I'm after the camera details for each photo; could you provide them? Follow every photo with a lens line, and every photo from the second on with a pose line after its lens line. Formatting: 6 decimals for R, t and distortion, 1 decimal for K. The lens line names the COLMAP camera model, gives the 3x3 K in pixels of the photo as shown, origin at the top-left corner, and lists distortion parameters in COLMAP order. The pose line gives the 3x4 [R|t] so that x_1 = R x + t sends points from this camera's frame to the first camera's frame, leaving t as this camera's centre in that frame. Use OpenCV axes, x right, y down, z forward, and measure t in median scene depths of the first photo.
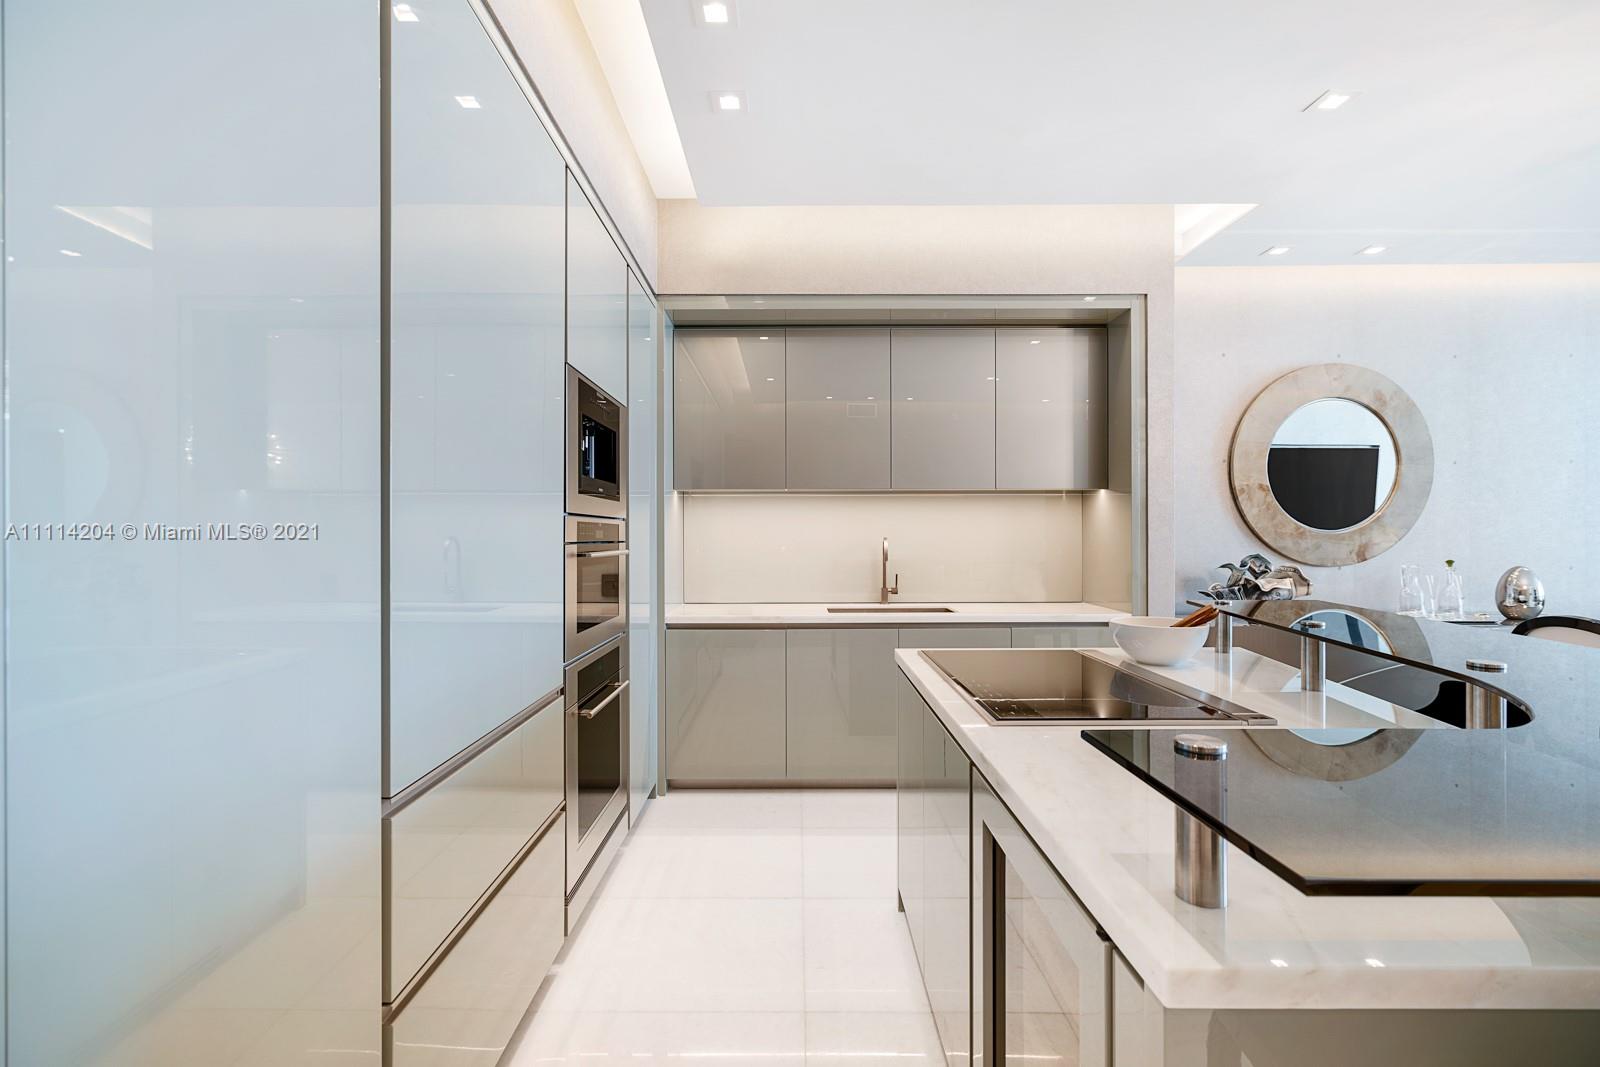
lens RADIAL K [[736.8, 0, 768.8], [0, 736.8, 532.4], [0, 0, 1]] dist [-0.000656, 0.001296]
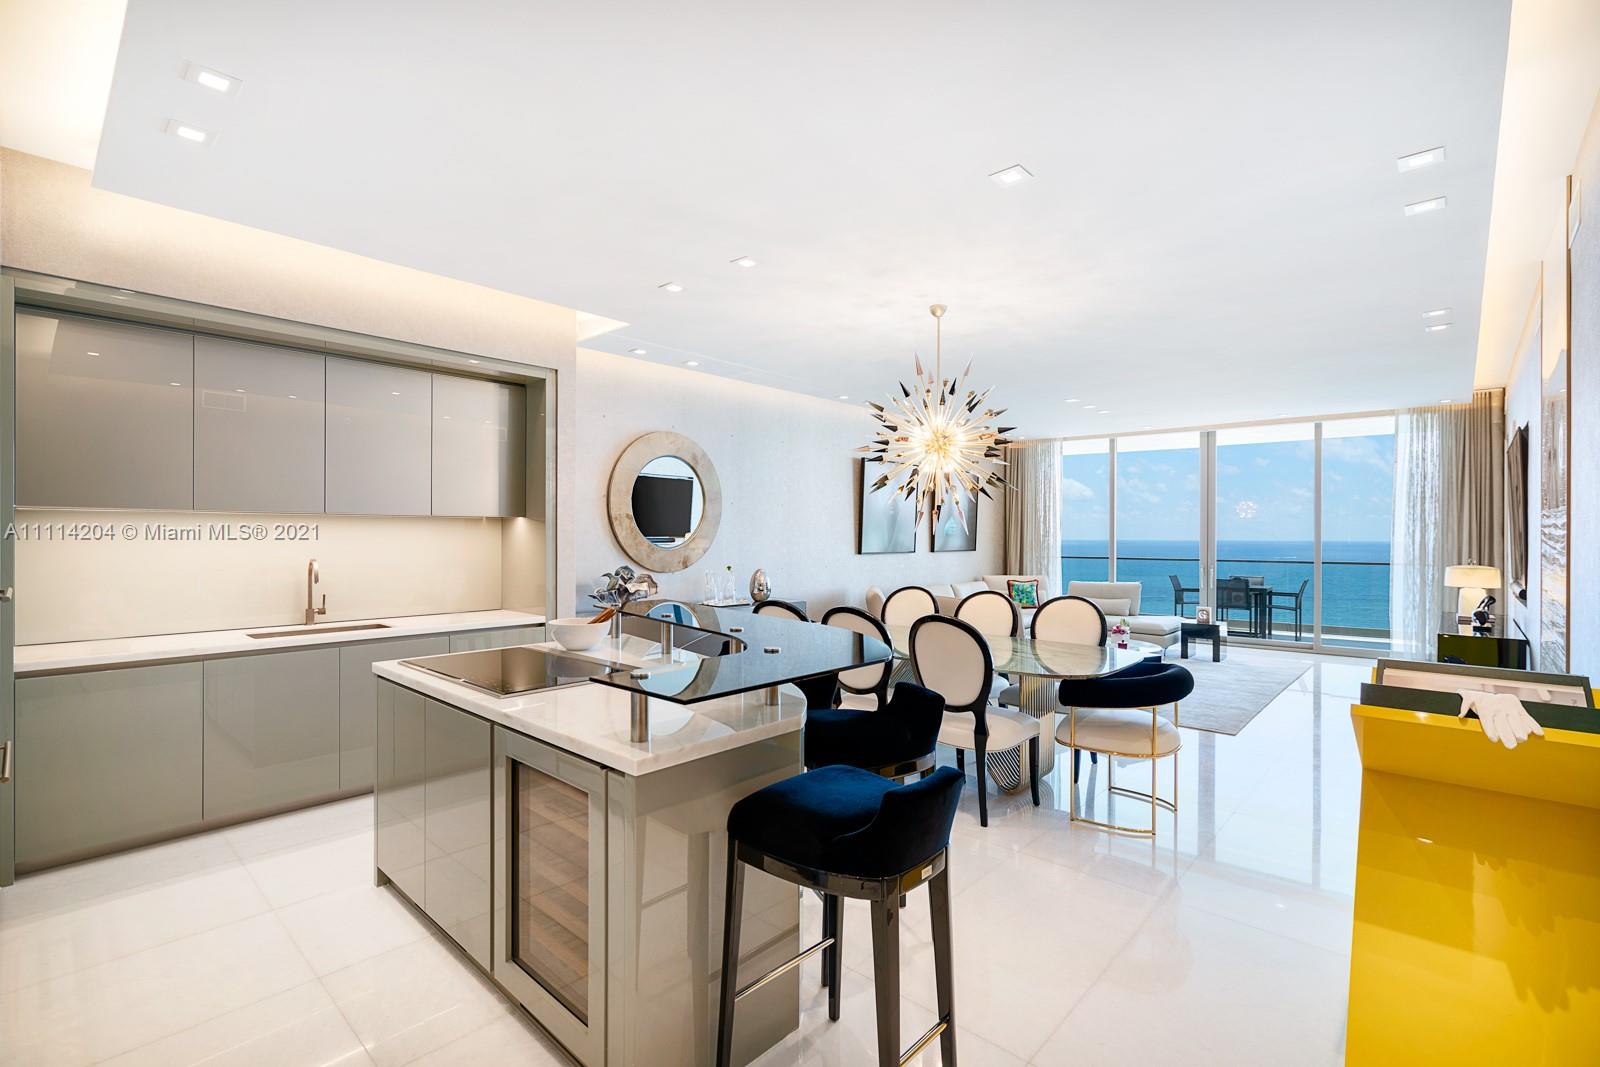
lens RADIAL K [[736.8, 0, 796.5], [0, 736.8, 539.5], [0, 0, 1]] dist [-0.000656, 0.001296]
pose [[0.672744, 0.000049, 0.739876, -0.146300], [-0.003796, 0.999987, 0.003386, -0.026168], [-0.739866, -0.005087, 0.672735, -0.167918]]
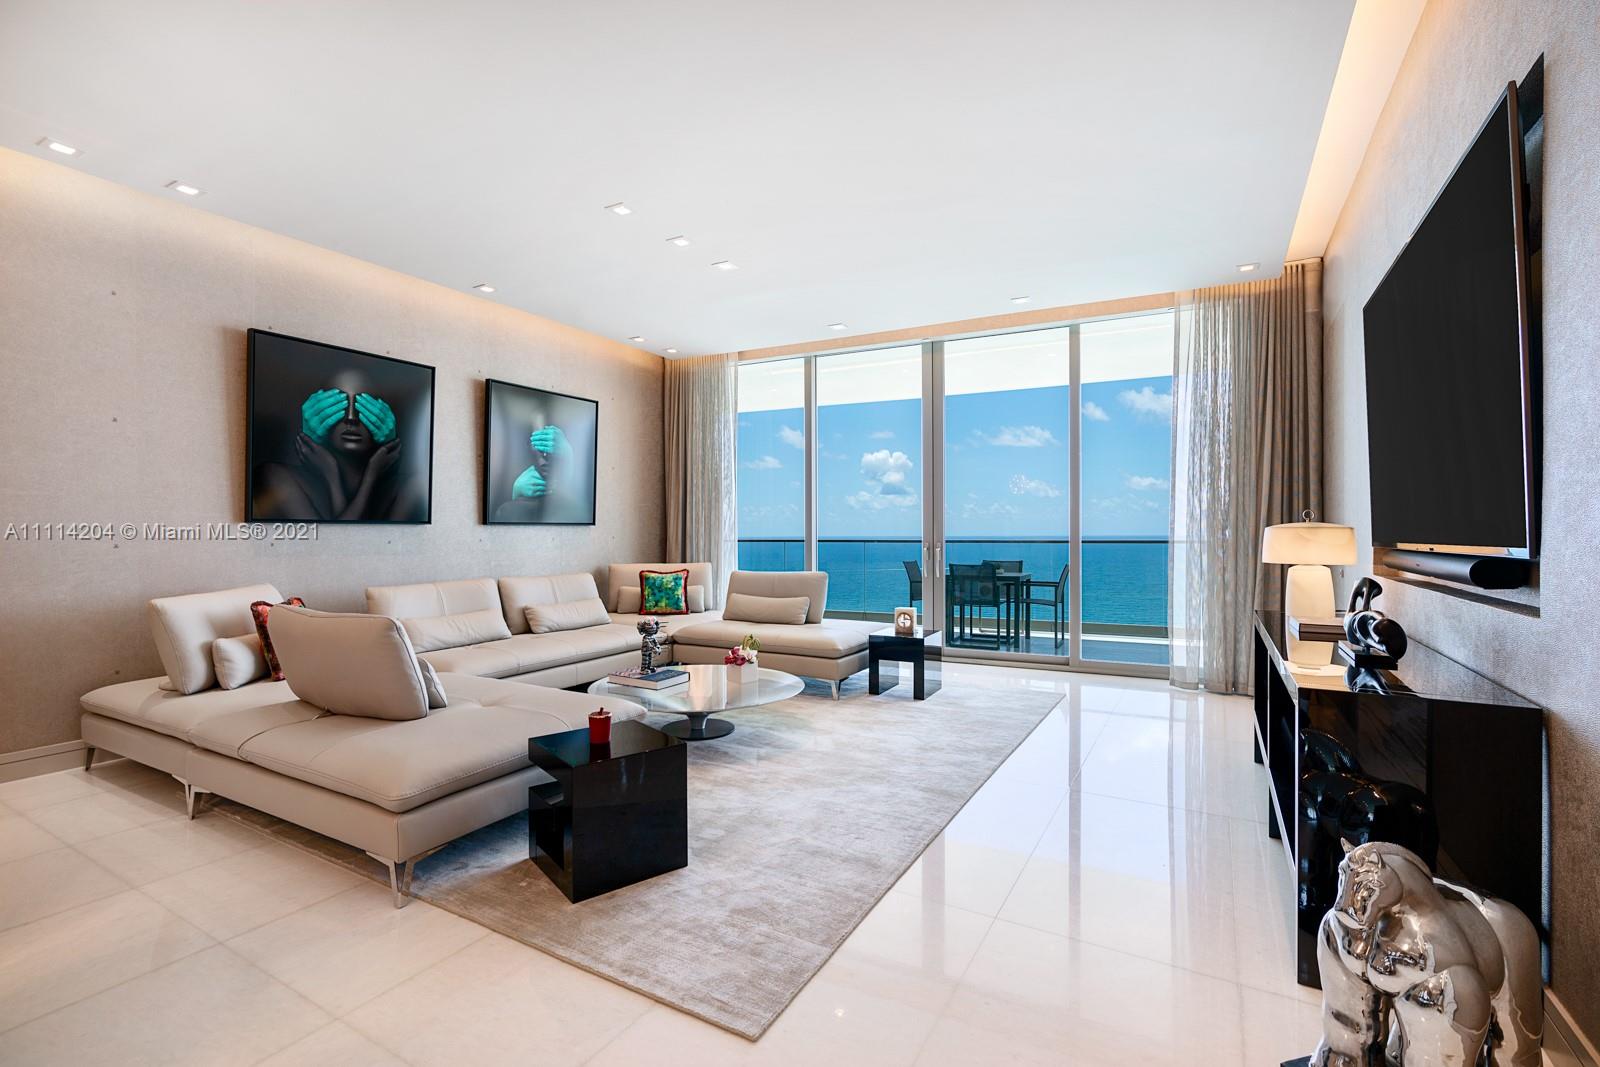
lens RADIAL K [[736.8, 0, 796.1], [0, 736.8, 538.1], [0, 0, 1]] dist [-0.000656, 0.001296]
pose [[0.499516, -0.005823, 0.866285, 0.925811], [0.003453, 0.999983, 0.004731, 0.038141], [-0.866298, 0.000628, 0.499527, -0.094561]]
